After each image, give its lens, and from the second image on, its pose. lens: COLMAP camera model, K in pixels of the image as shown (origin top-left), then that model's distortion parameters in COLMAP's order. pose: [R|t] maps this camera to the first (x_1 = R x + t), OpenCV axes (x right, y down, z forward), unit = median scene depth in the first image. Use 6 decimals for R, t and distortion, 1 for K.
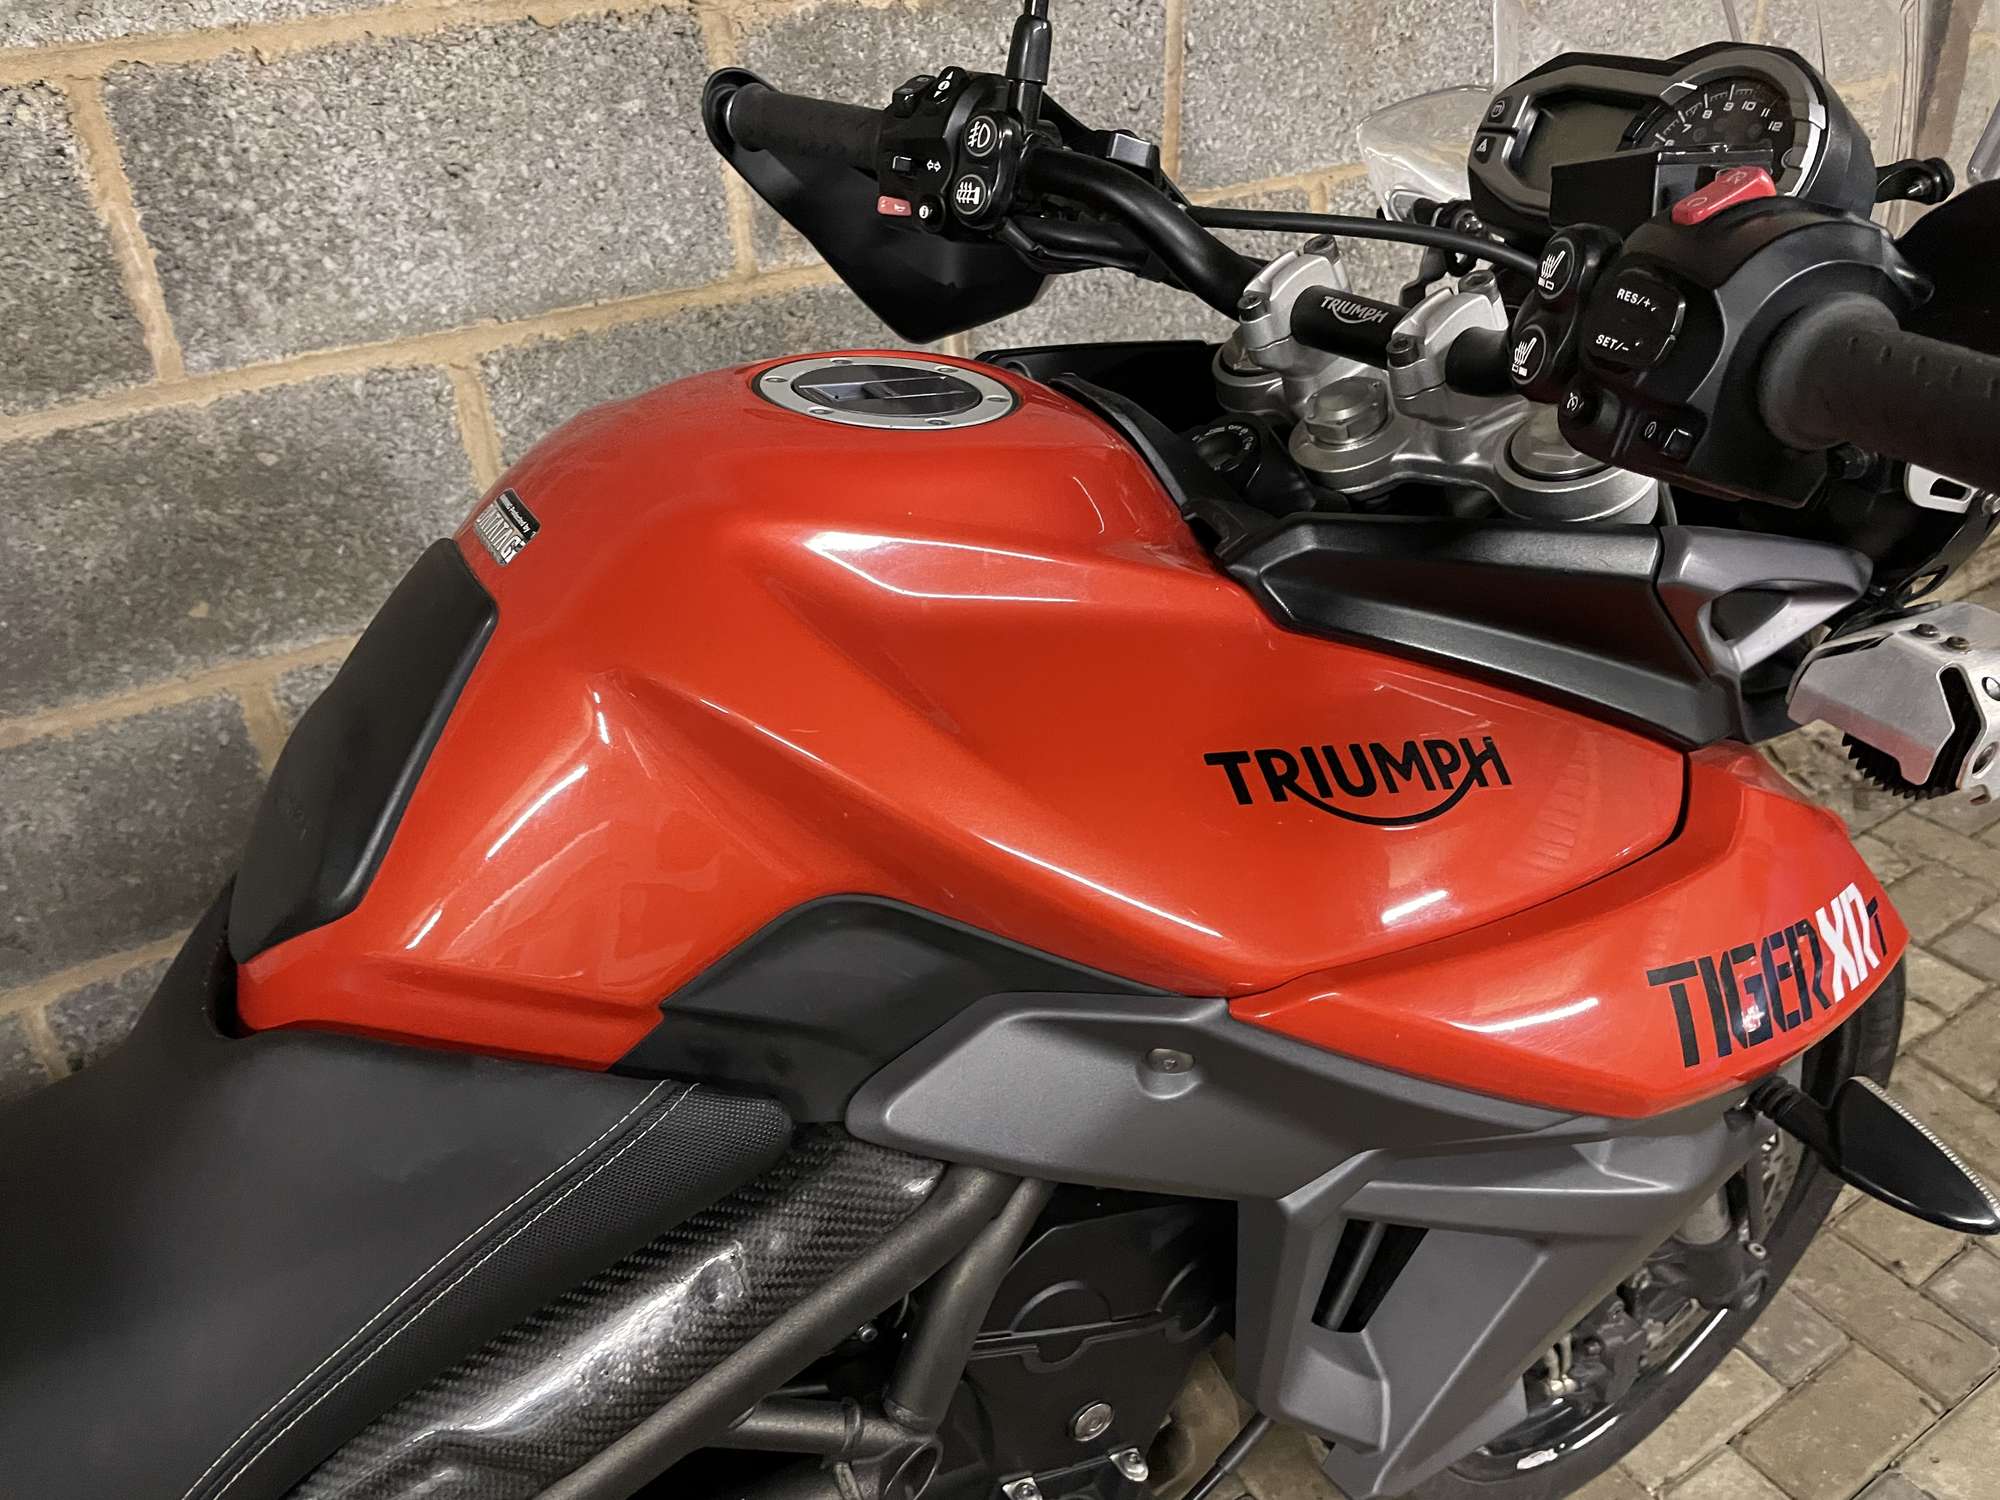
lens RADIAL K [[1528.4, 0, 1008.5], [0, 1528.4, 757.3], [0, 0, 1]] dist [0.082142, -0.119412]
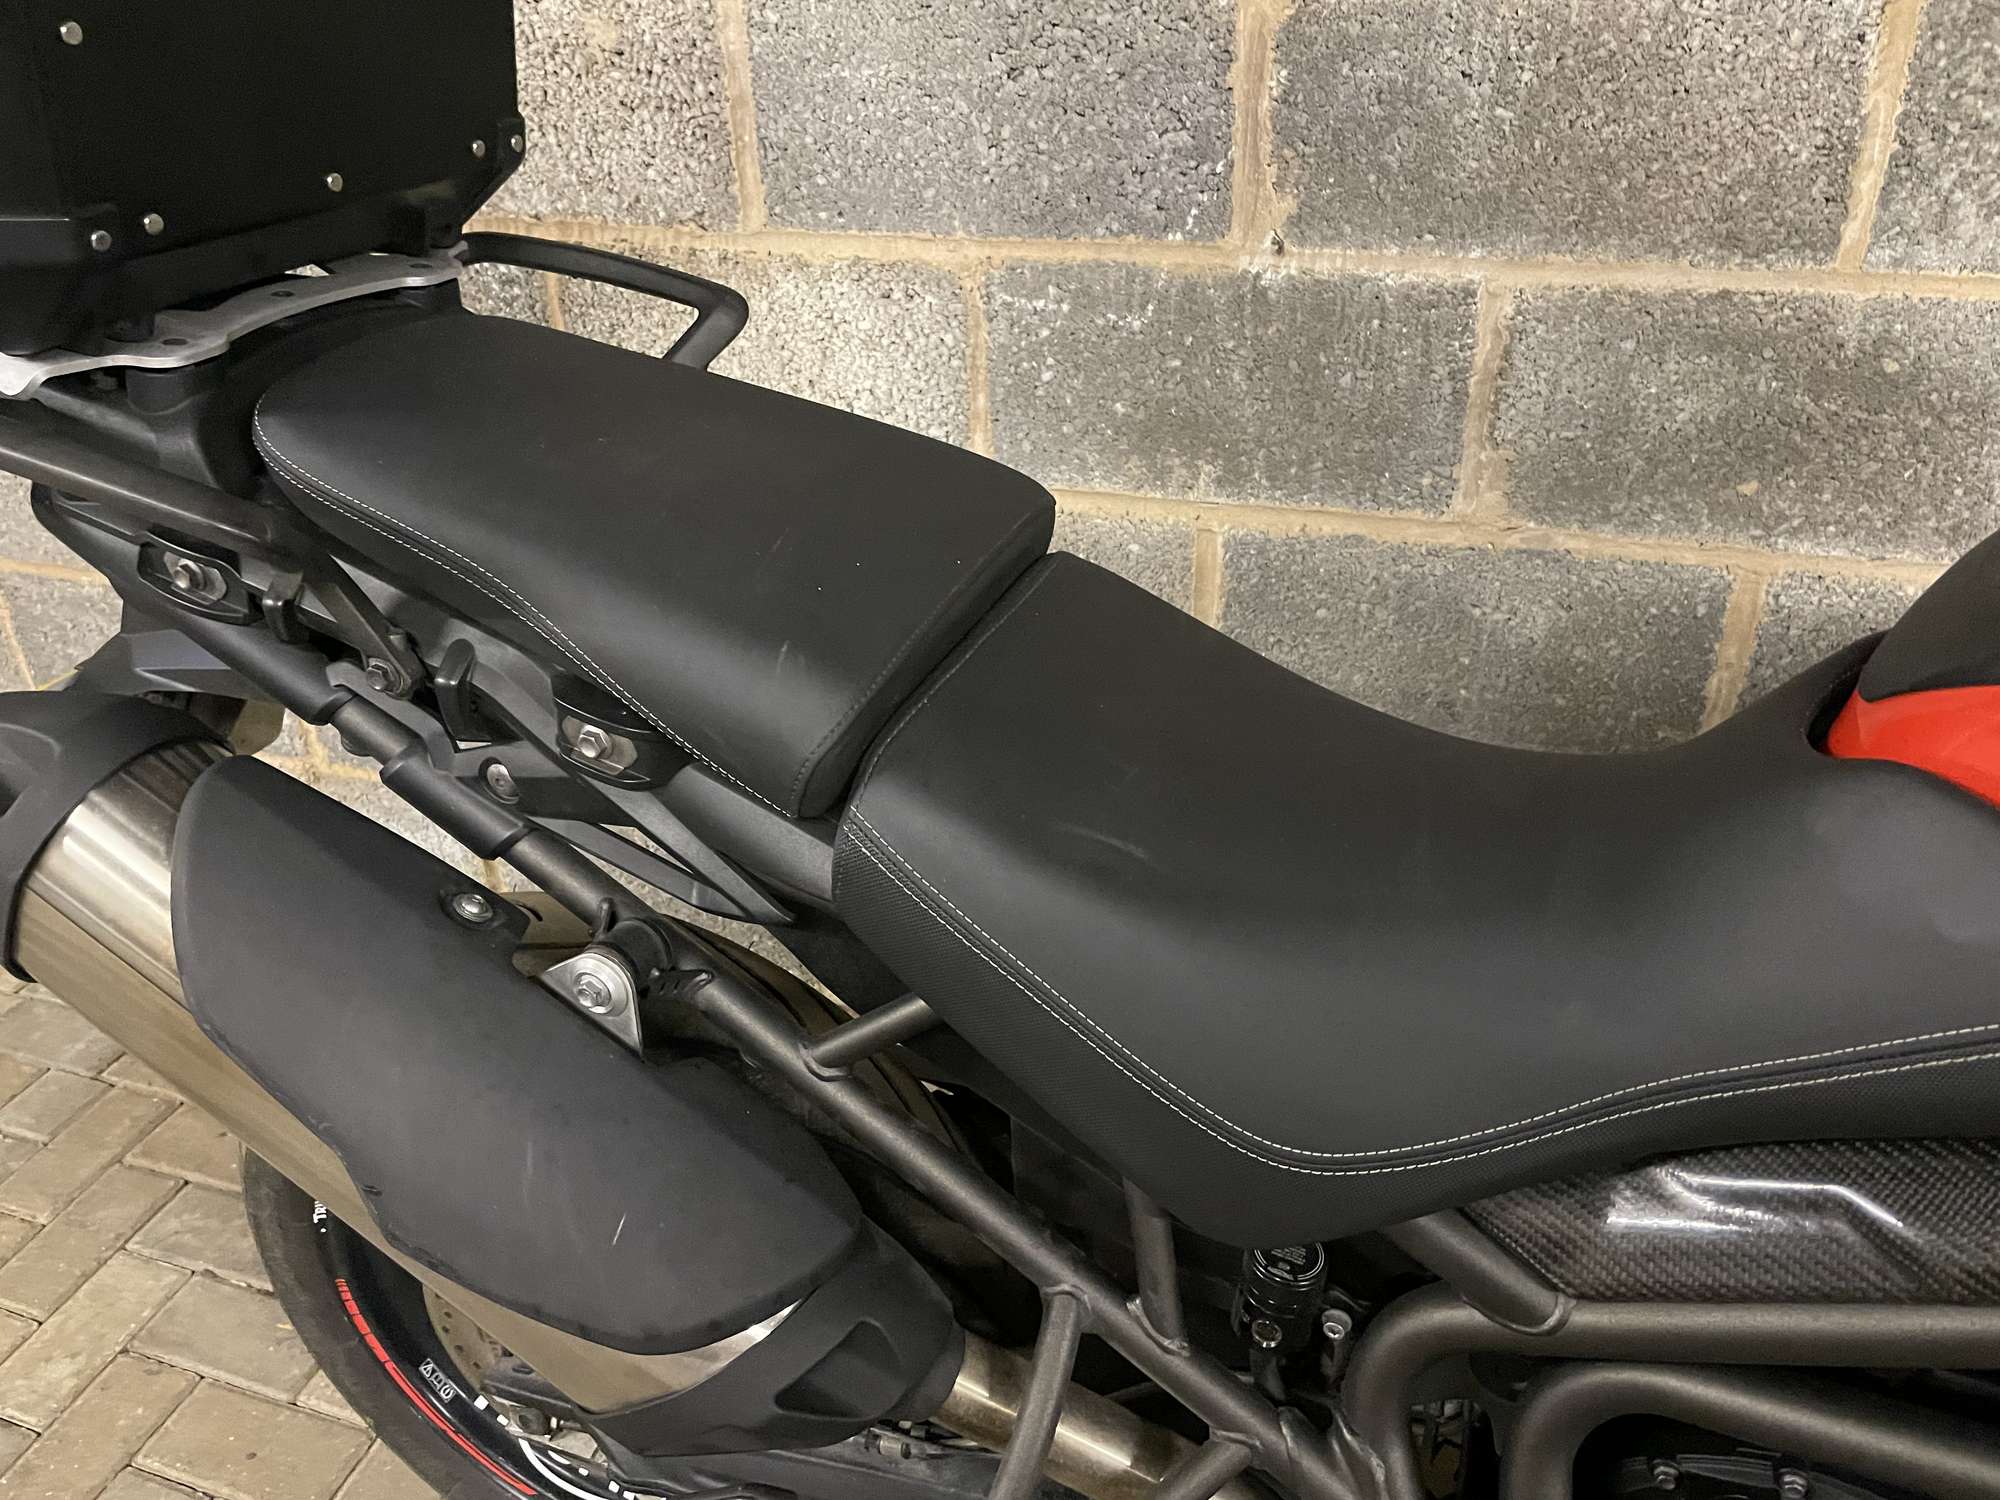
lens RADIAL K [[1528.4, 0, 969.5], [0, 1528.4, 744.6], [0, 0, 1]] dist [0.082142, -0.119412]
pose [[0.623189, 0.394809, -0.675101, -0.076776], [-0.407005, 0.900839, 0.151116, 0.124570], [0.667819, 0.180596, 0.722082, -0.084764]]
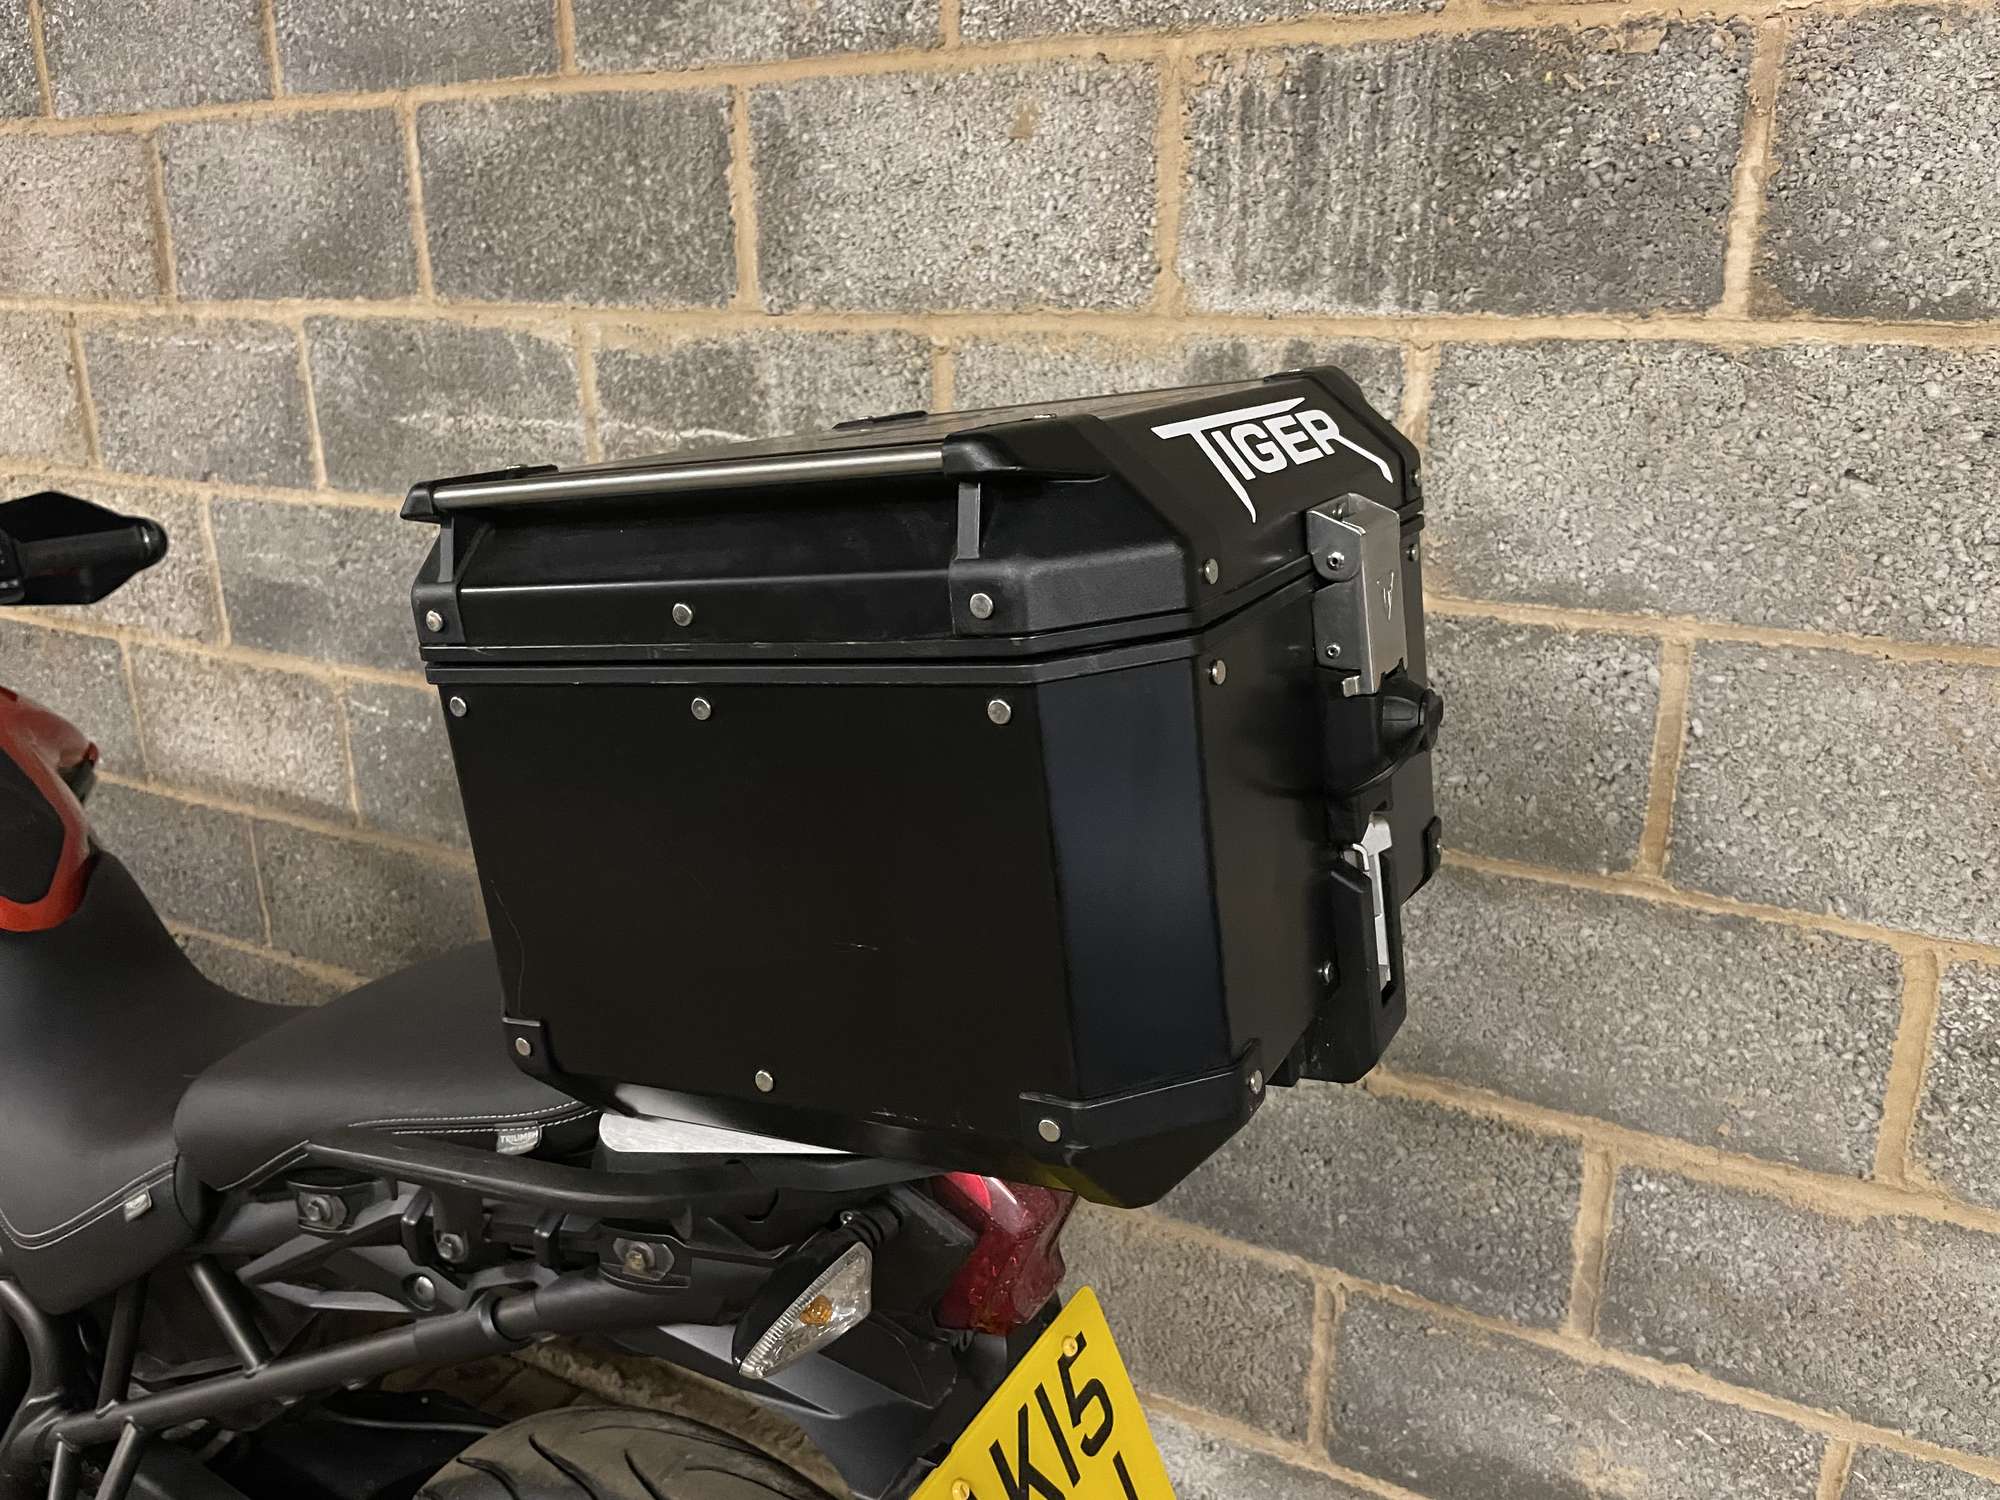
lens RADIAL K [[1528.4, 0, 1008.2], [0, 1528.4, 735.0], [0, 0, 1]] dist [0.082142, -0.119412]
pose [[0.482238, 0.282439, -0.829261, 0.816839], [-0.475444, 0.879444, 0.023047, -0.386900], [0.735798, 0.383153, 0.558386, 0.326911]]
